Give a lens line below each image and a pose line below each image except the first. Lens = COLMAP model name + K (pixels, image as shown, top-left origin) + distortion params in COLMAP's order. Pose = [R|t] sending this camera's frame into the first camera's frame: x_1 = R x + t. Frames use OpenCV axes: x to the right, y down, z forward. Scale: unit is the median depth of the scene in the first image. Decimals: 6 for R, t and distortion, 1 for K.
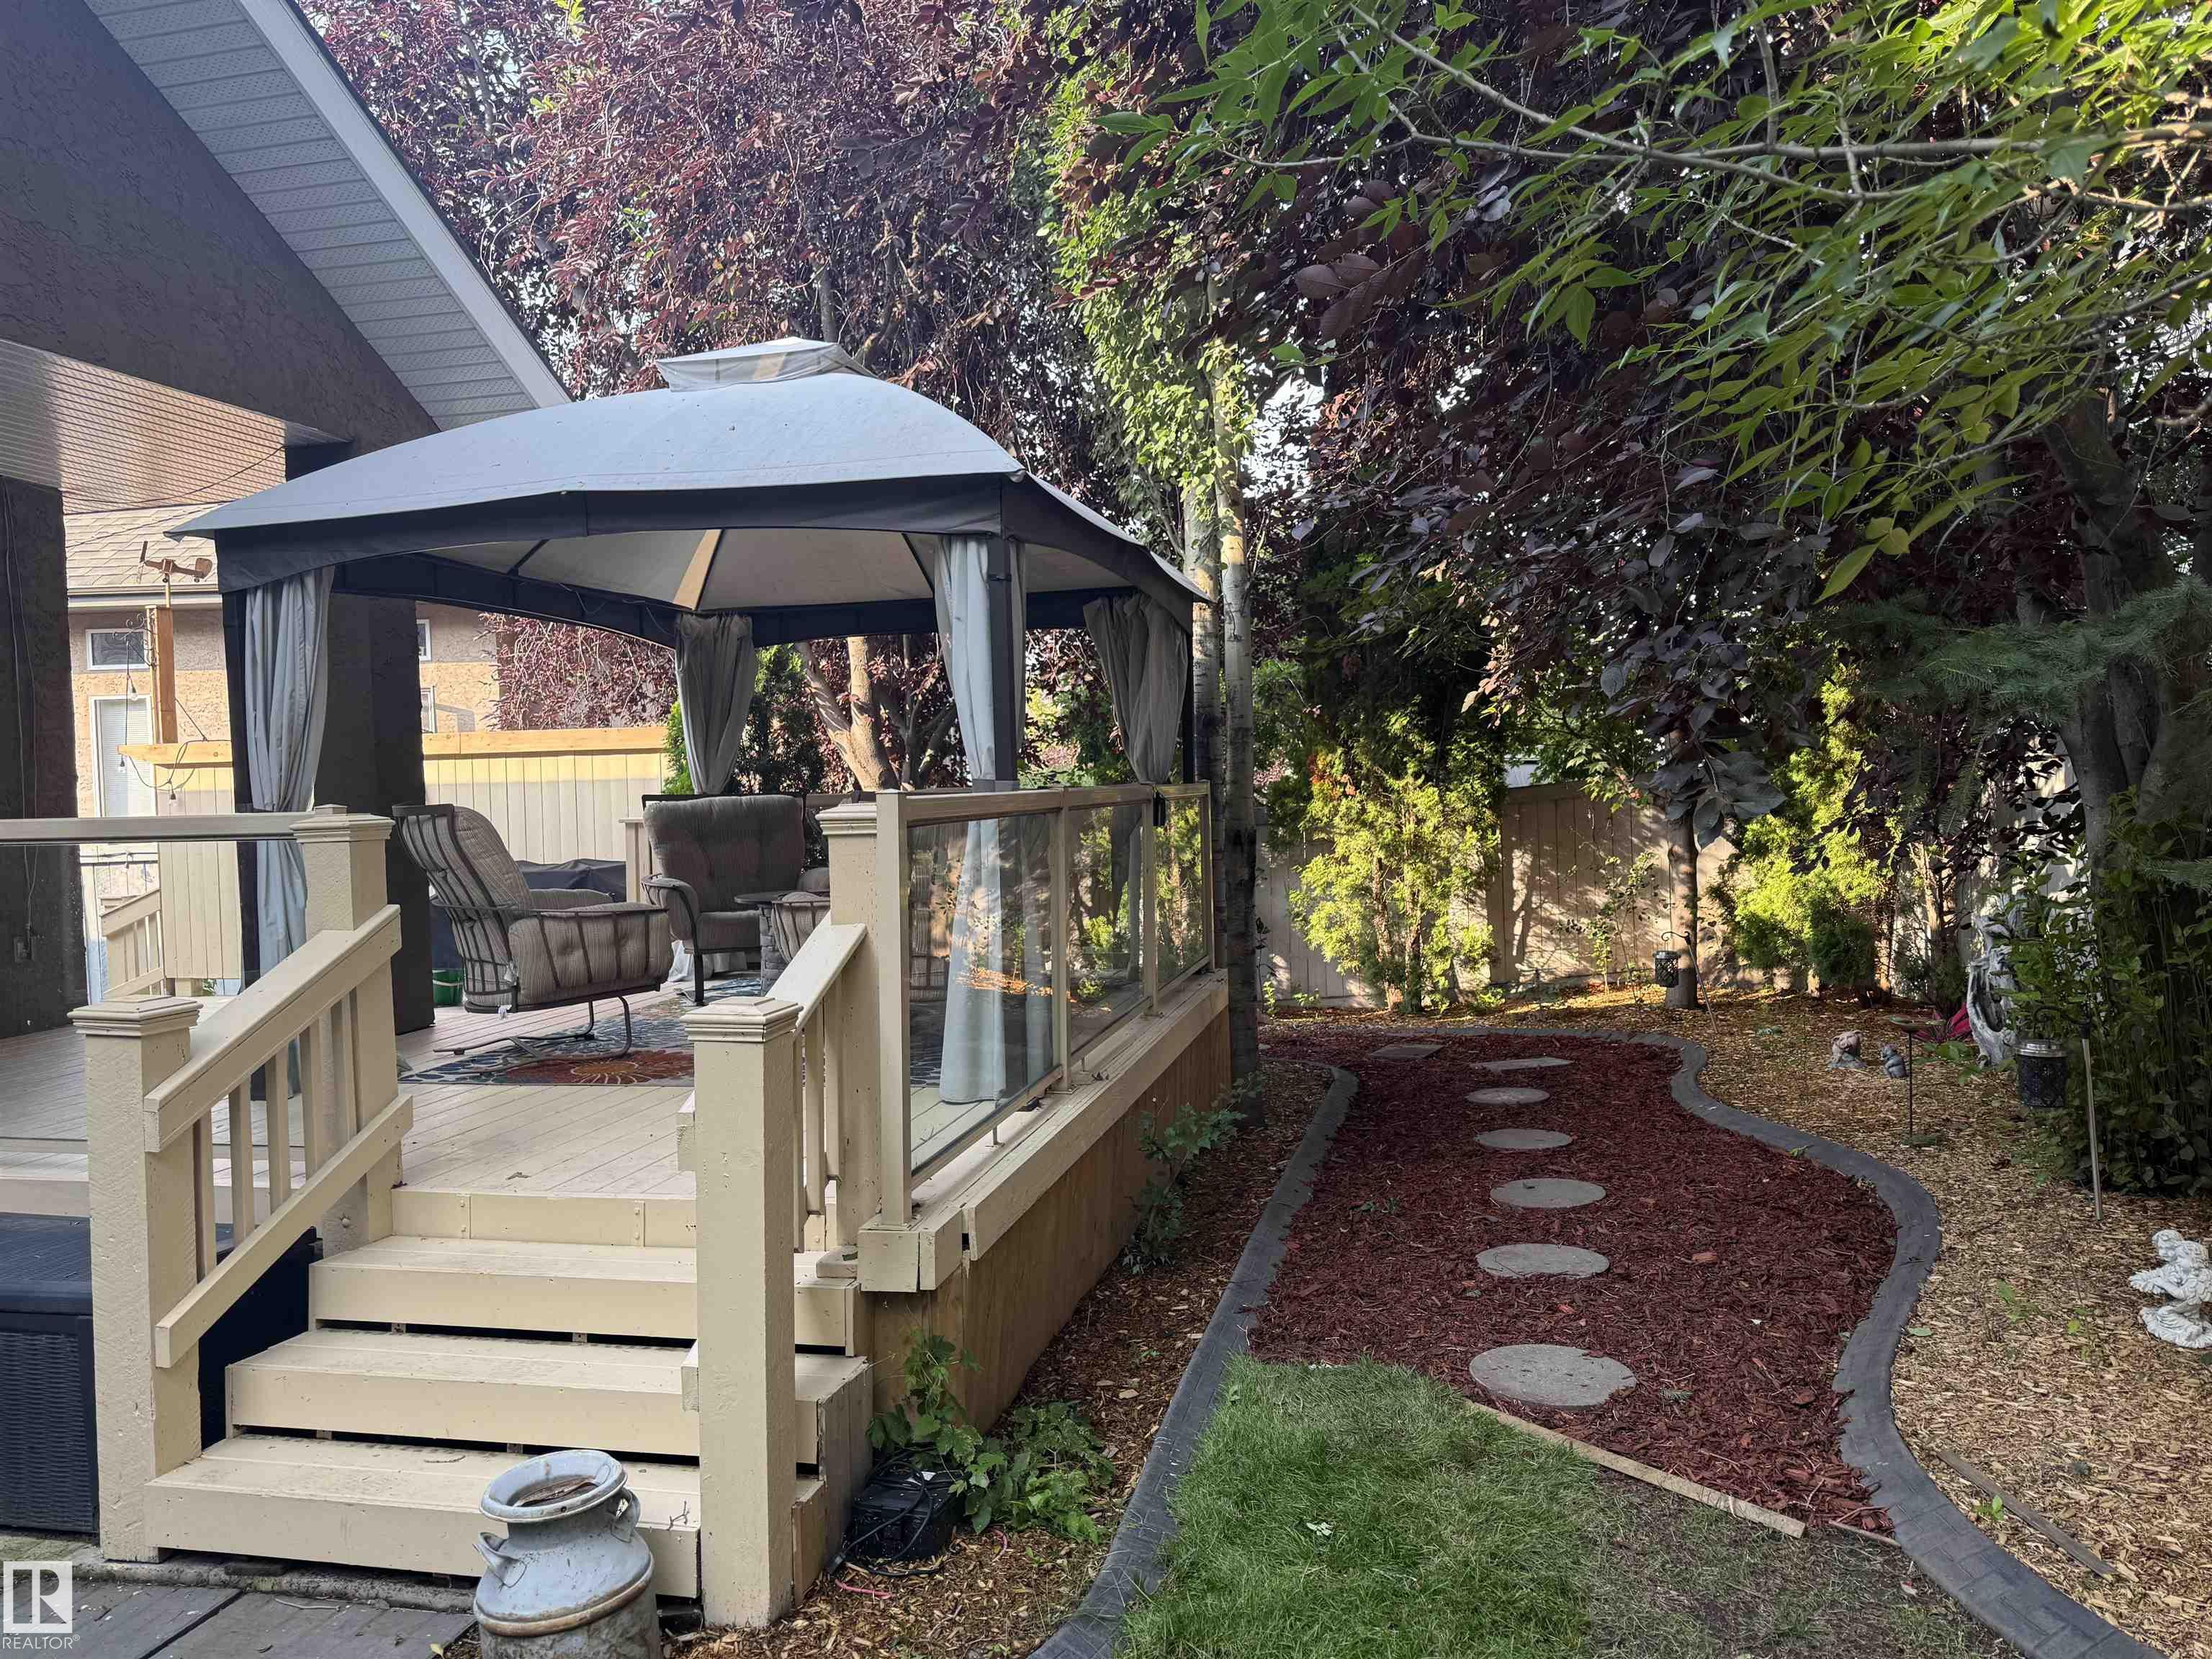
lens RADIAL K [[1551.7, 0, 1106.0], [0, 1551.7, 829.5], [0, 0, 1]] dist [0.104398, -0.175878]
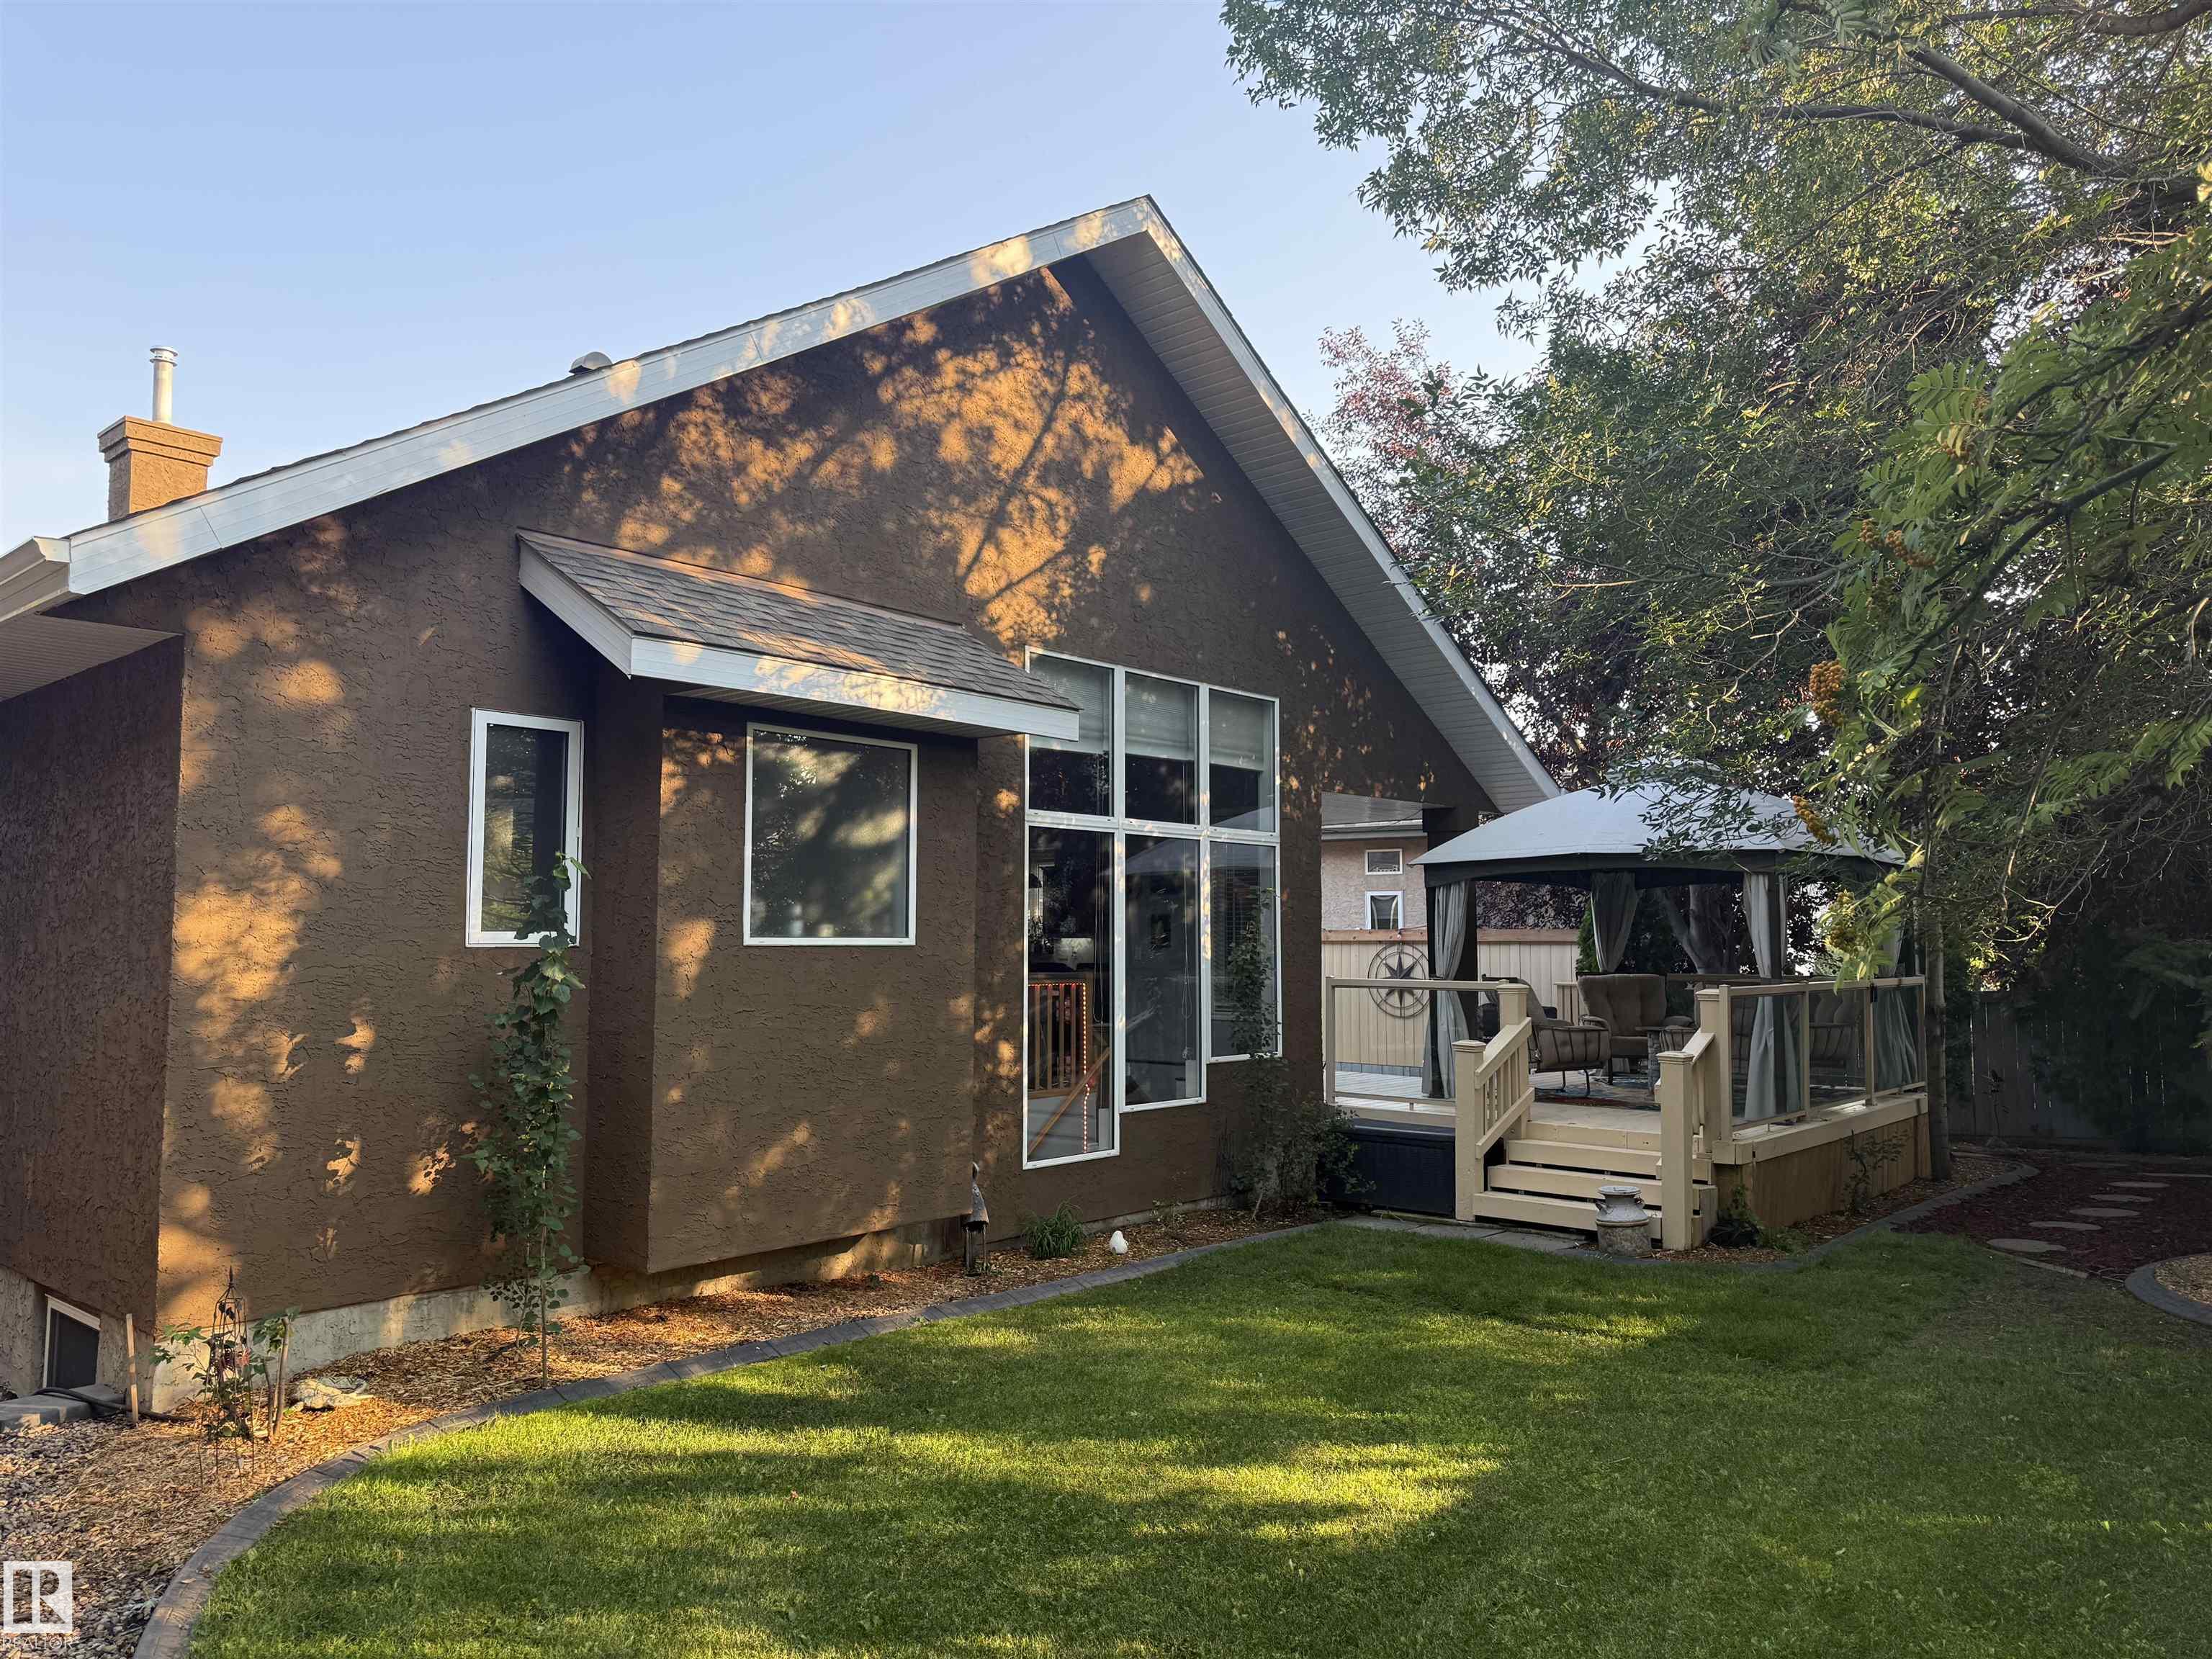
lens RADIAL K [[1551.7, 0, 1106.0], [0, 1551.7, 829.5], [0, 0, 1]] dist [0.104398, -0.175878]
pose [[0.877636, -0.005196, -0.479300, 0.211460], [-0.041056, 0.995452, -0.085968, -0.013667], [0.477567, 0.095127, 0.873430, -1.777195]]
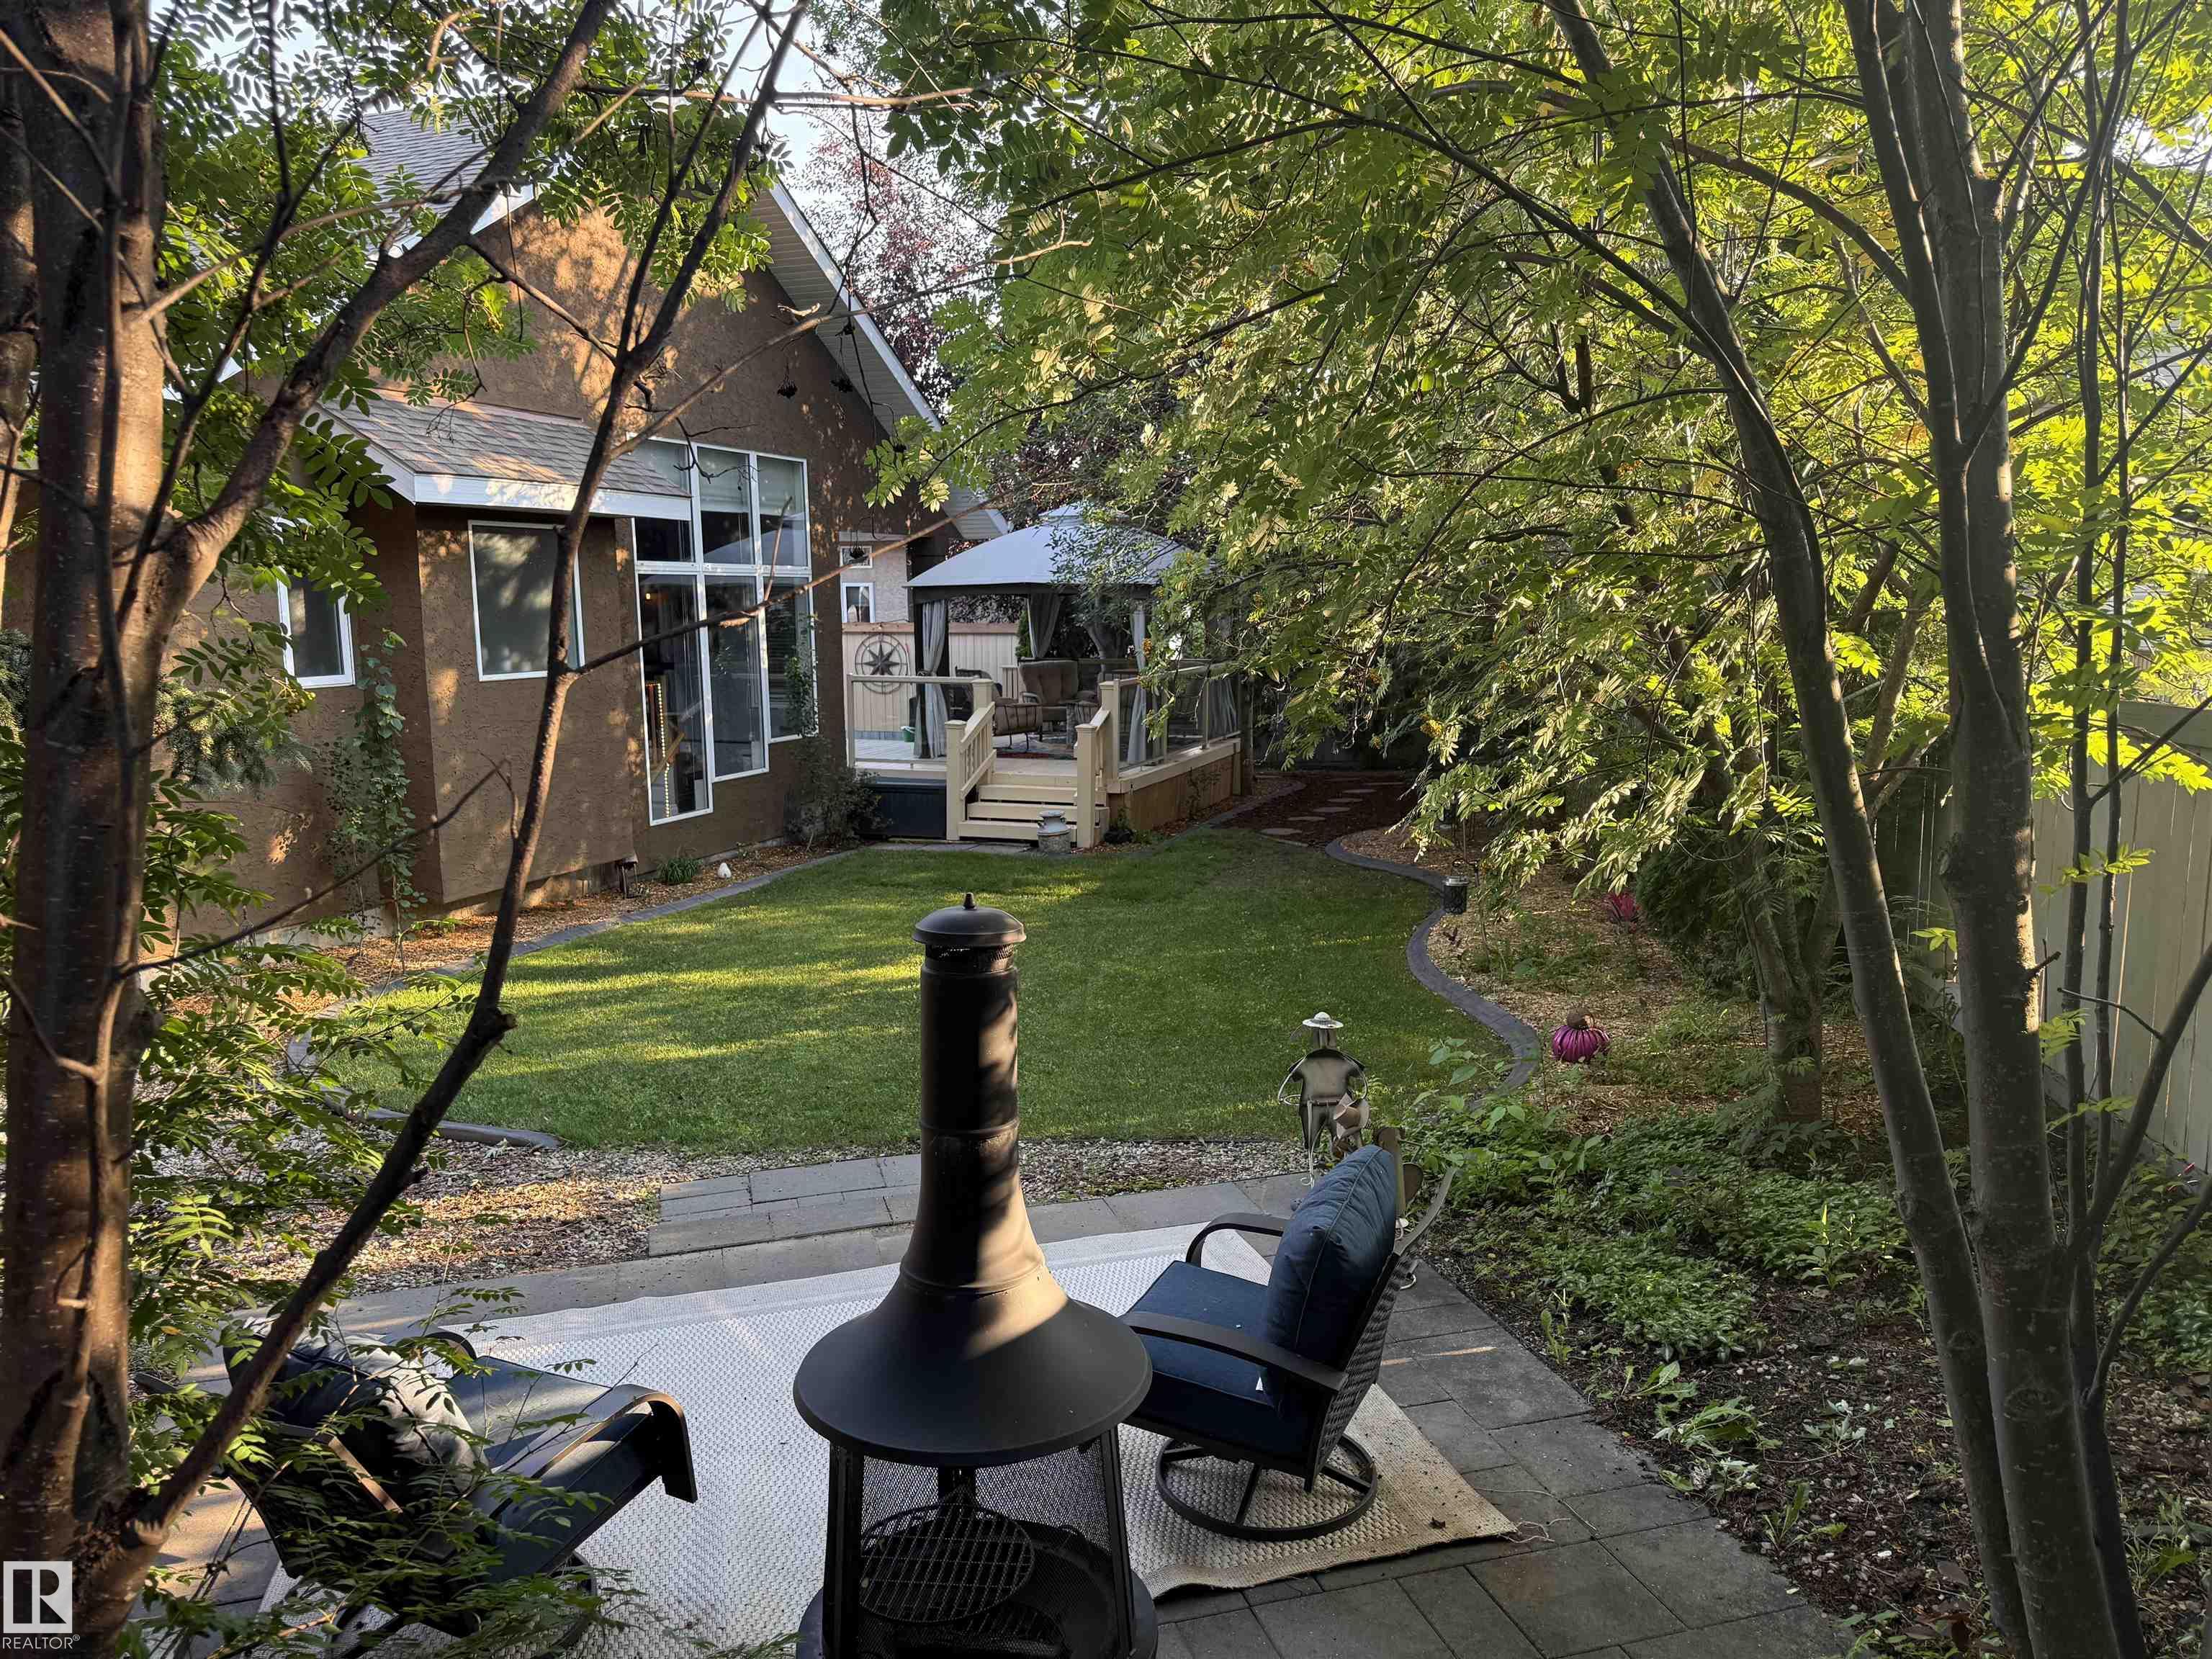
lens RADIAL K [[1551.7, 0, 1106.0], [0, 1551.7, 829.5], [0, 0, 1]] dist [0.104398, -0.175878]
pose [[0.990783, 0.041874, -0.128825, 0.353308], [-0.025414, 0.991595, 0.126863, -0.138864], [0.133055, -0.122420, 0.983519, -2.881333]]
